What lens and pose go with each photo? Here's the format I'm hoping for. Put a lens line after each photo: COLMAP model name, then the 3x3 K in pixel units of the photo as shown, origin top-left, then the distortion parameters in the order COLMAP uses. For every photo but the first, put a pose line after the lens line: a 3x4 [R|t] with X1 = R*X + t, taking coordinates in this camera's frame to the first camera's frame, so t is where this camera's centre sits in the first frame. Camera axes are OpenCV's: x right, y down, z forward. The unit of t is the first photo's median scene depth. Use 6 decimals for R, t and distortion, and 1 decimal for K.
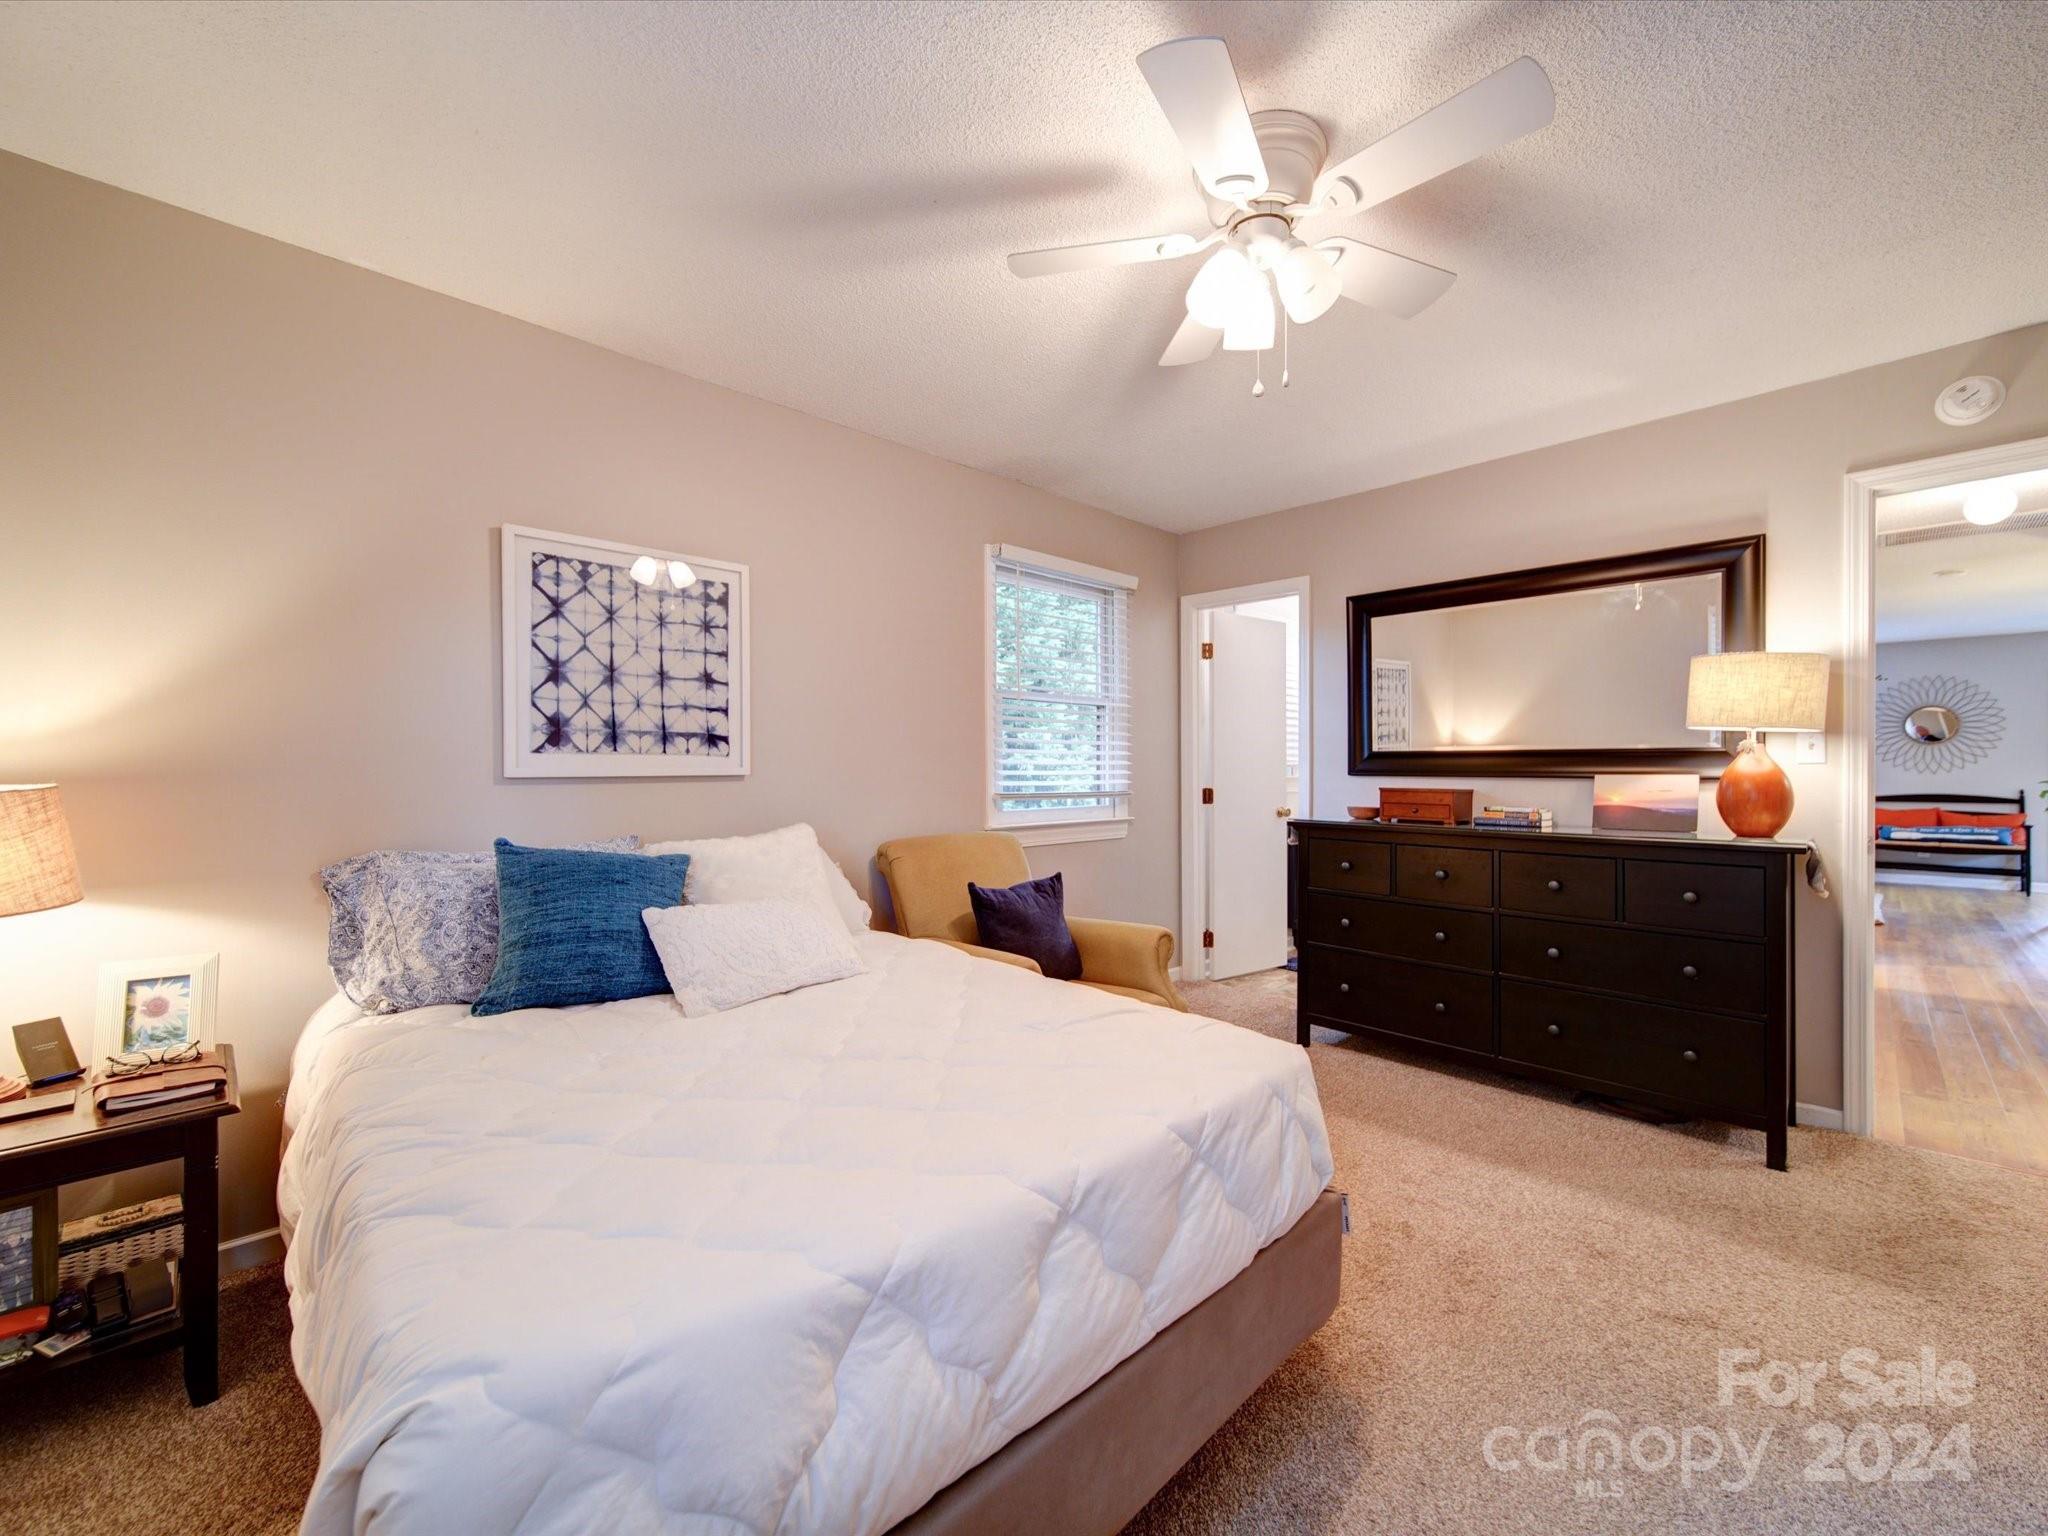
lens RADIAL K [[813.1, 0, 1035.8], [0, 813.1, 767.9], [0, 0, 1]] dist [-0.002478, -0.000938]
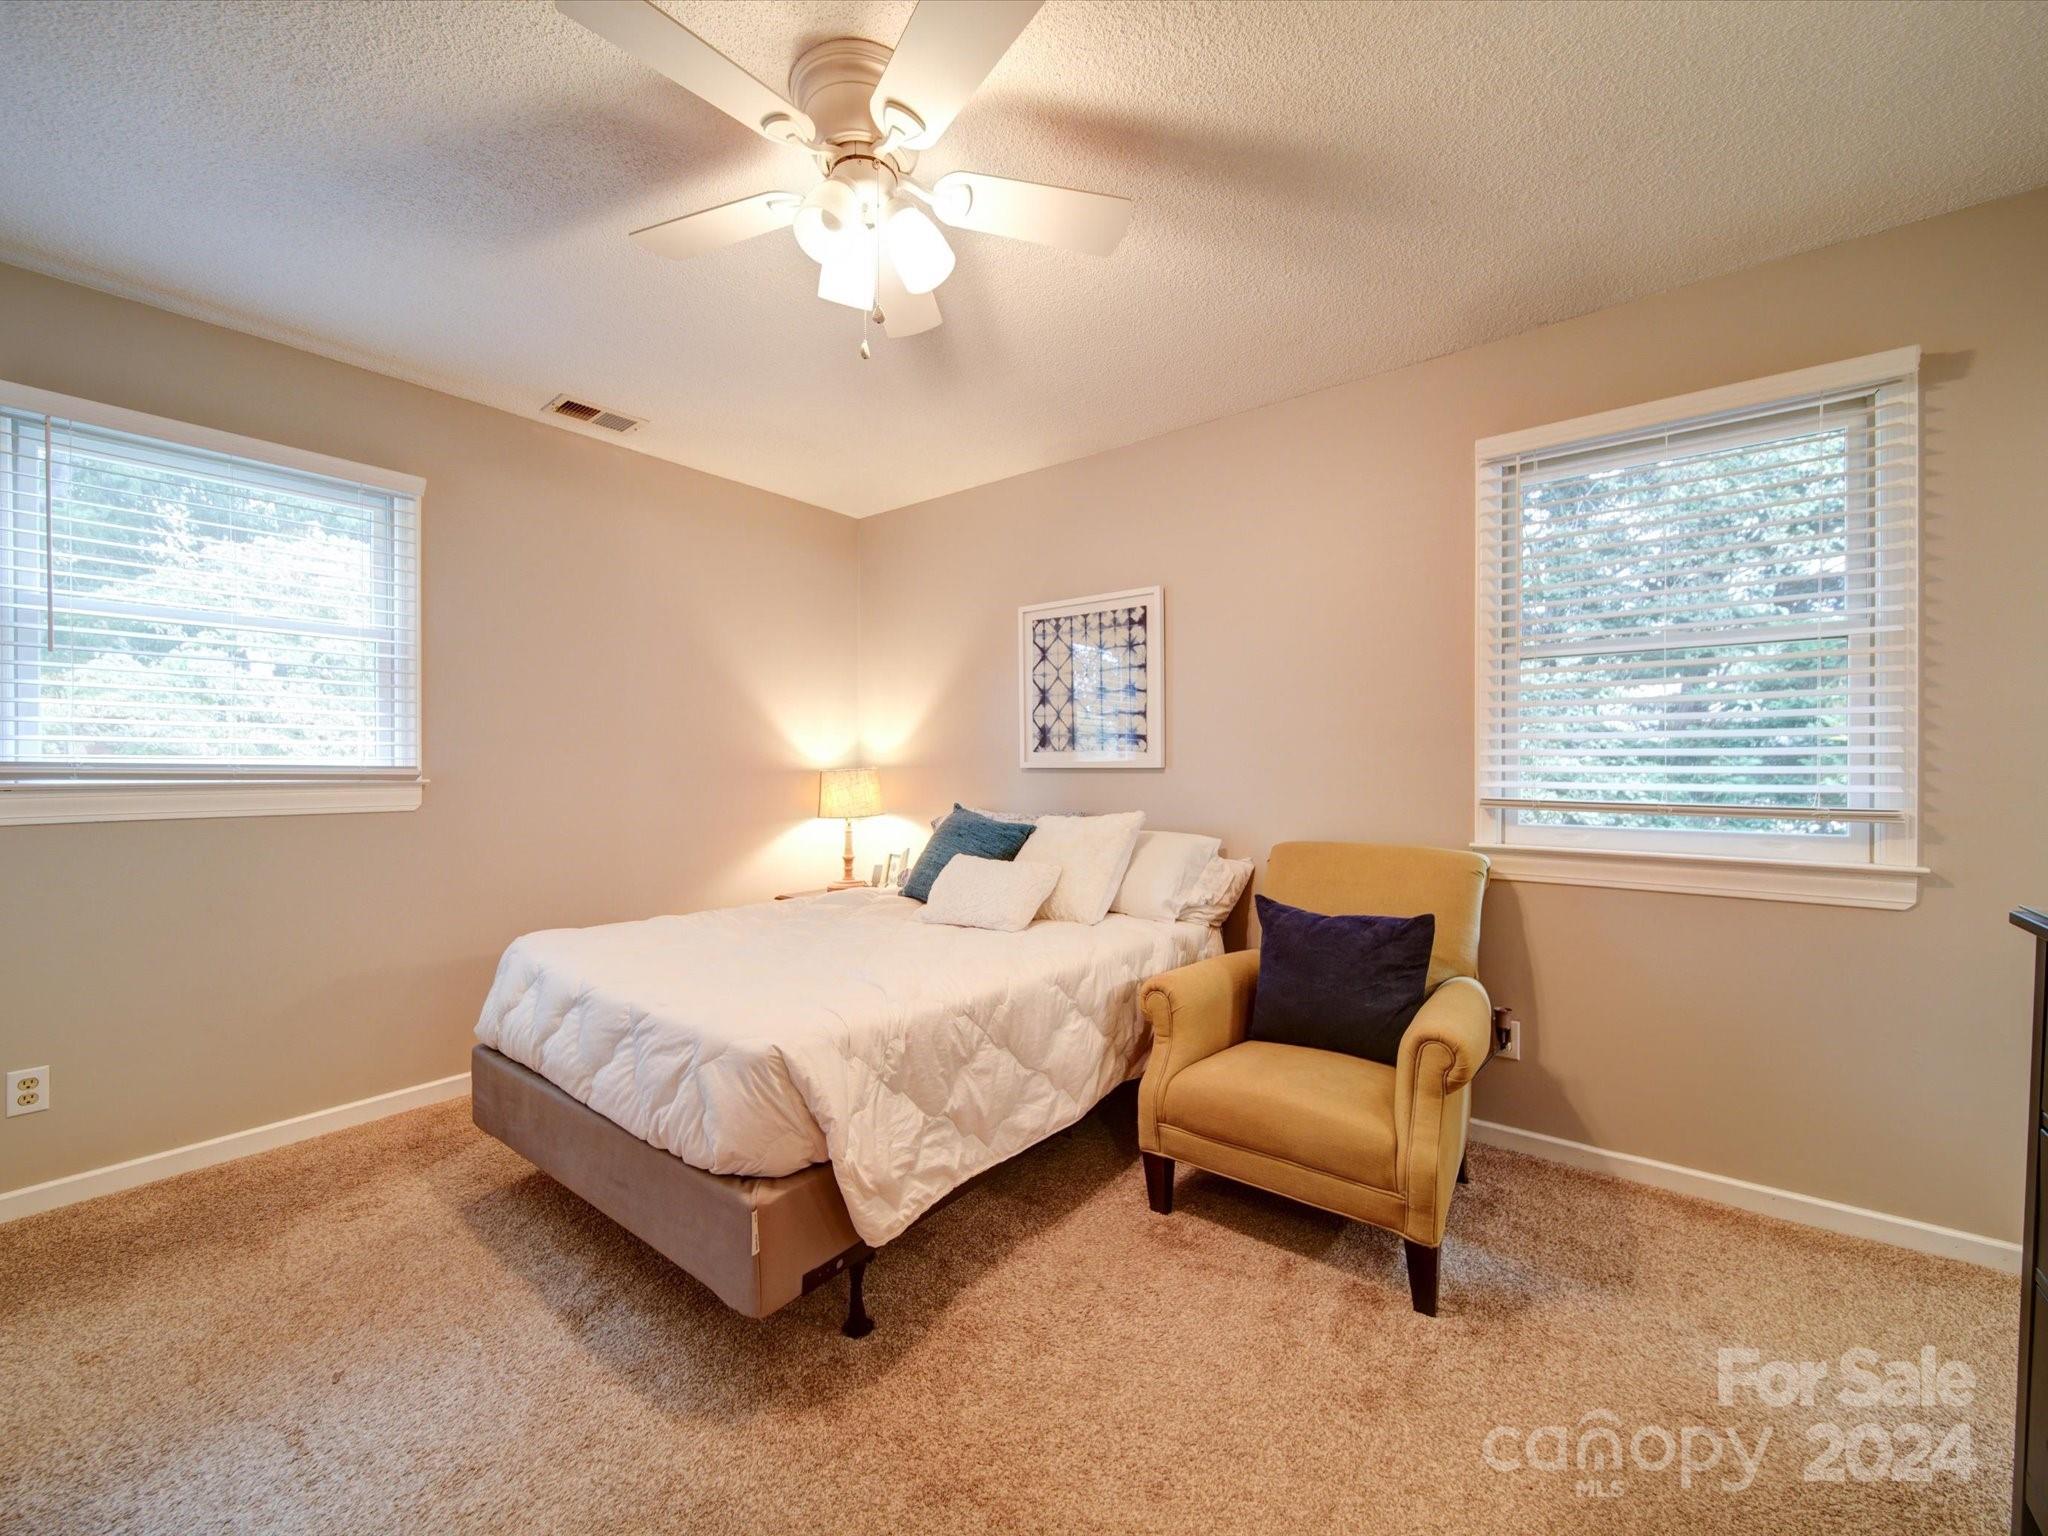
lens RADIAL K [[813.1, 0, 1035.2], [0, 813.1, 767.2], [0, 0, 1]] dist [-0.002478, -0.000938]
pose [[0.142077, 0.006504, -0.989834, 0.845898], [0.001348, 0.999976, 0.006764, -0.000268], [0.989855, -0.002295, 0.142065, 0.740386]]
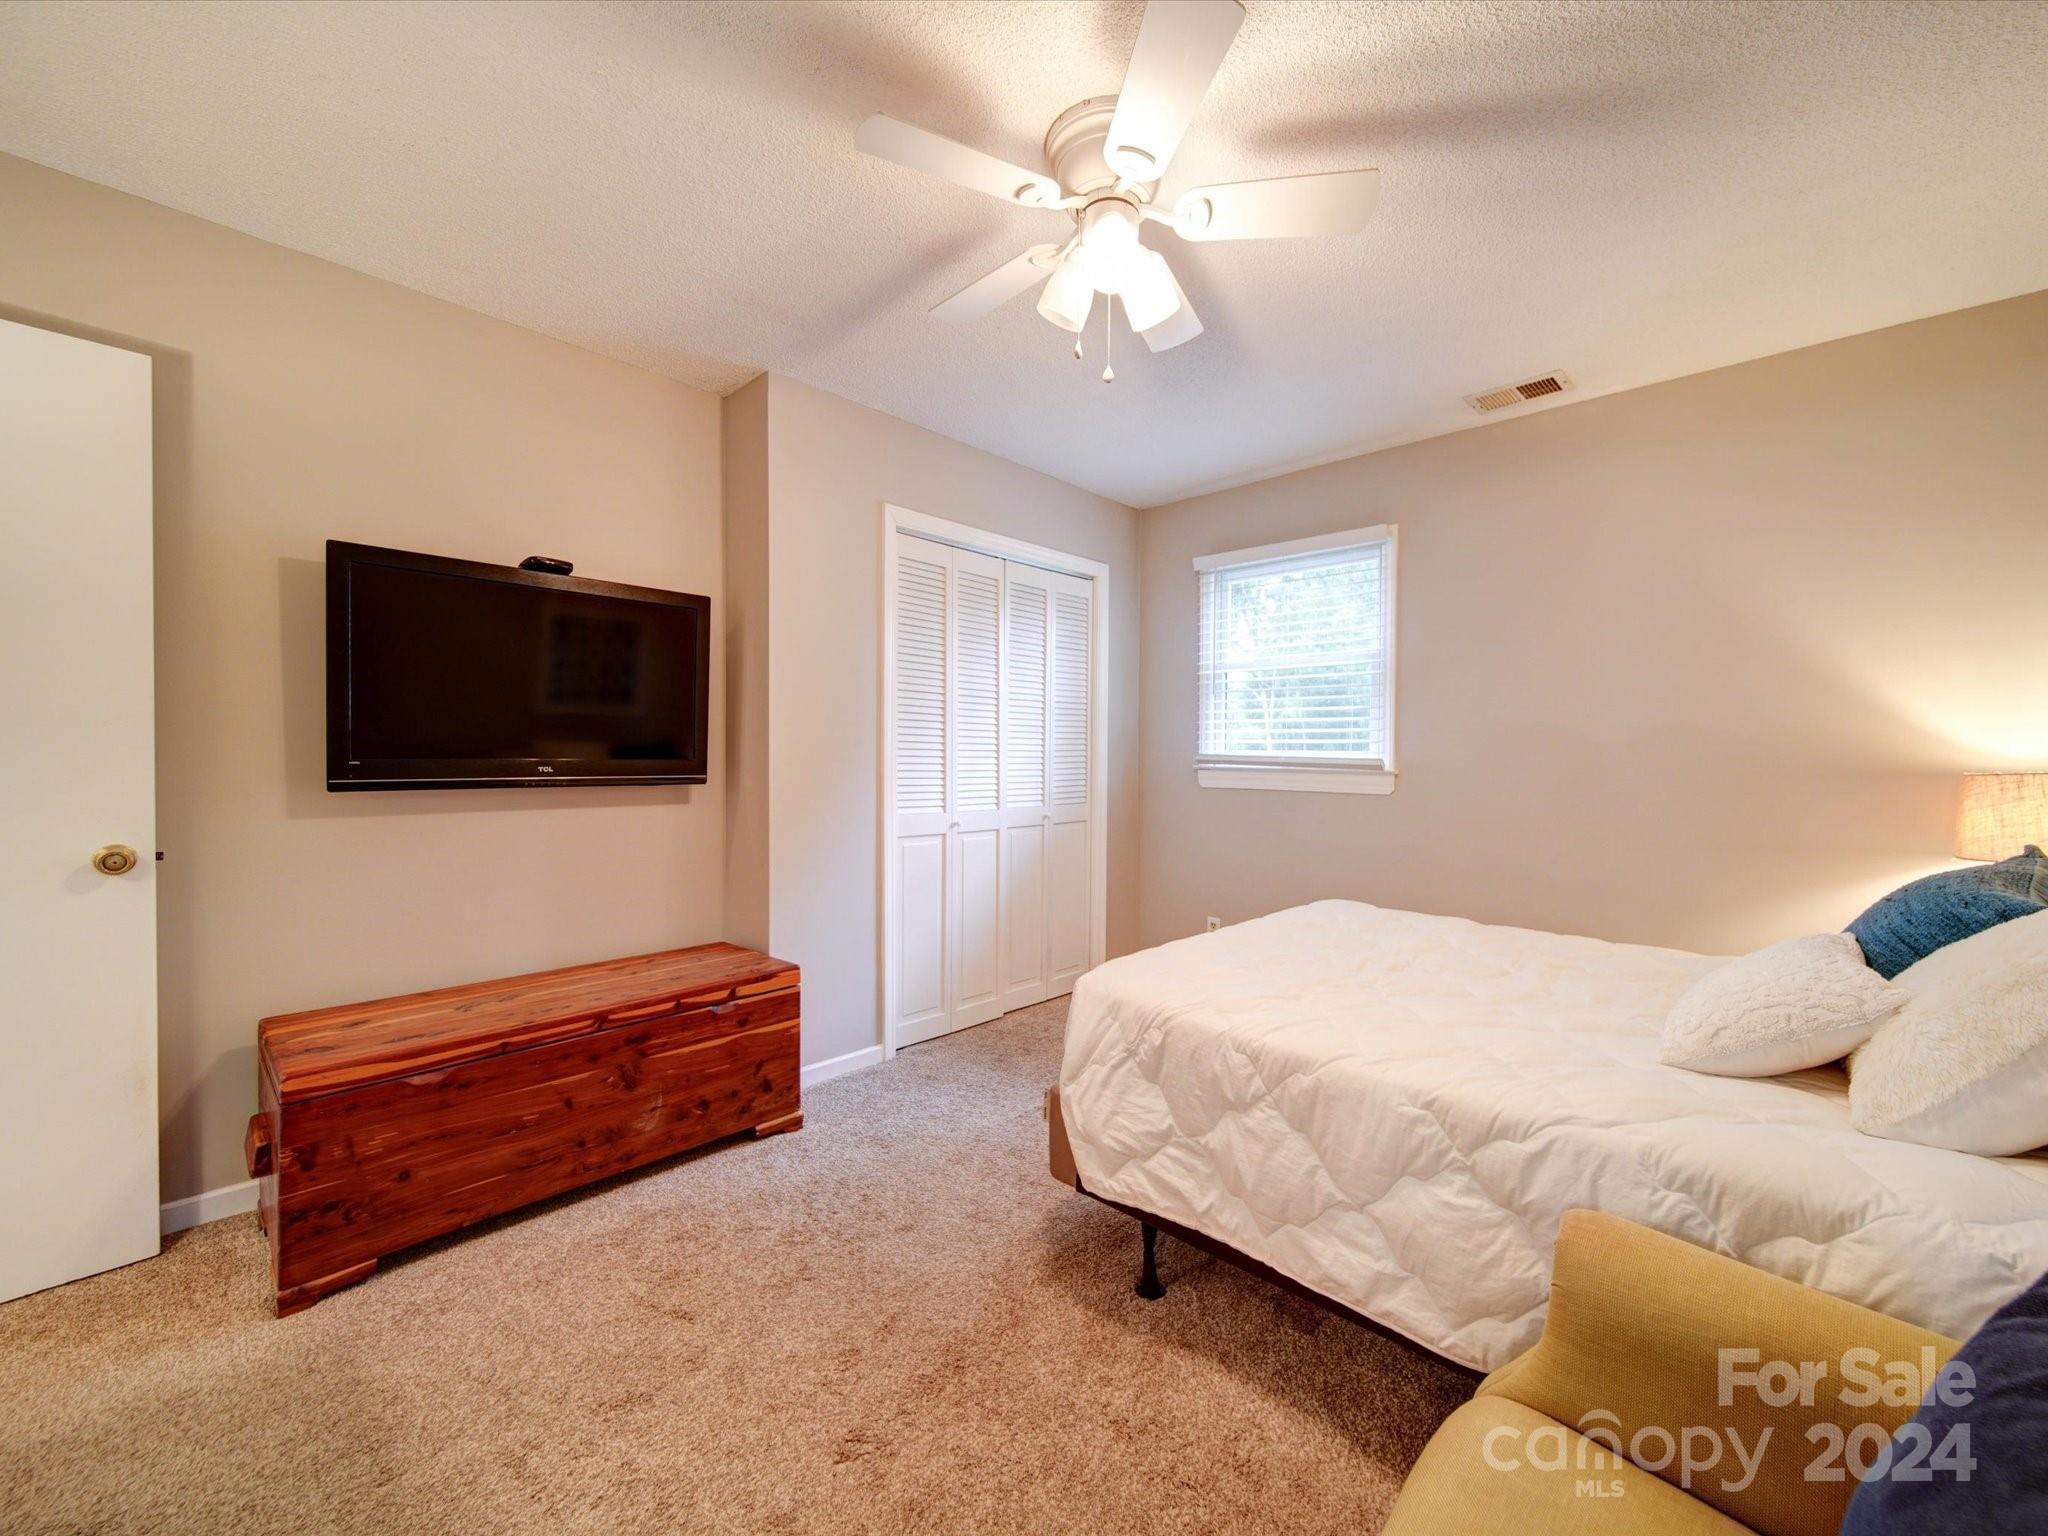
lens RADIAL K [[813.1, 0, 1020.0], [0, 813.1, 763.7], [0, 0, 1]] dist [-0.002478, -0.000938]
pose [[-0.999214, -0.003407, -0.039485, 0.595990], [-0.003734, 0.999959, 0.008190, 0.001804], [0.039456, 0.008331, -0.999187, 1.039559]]
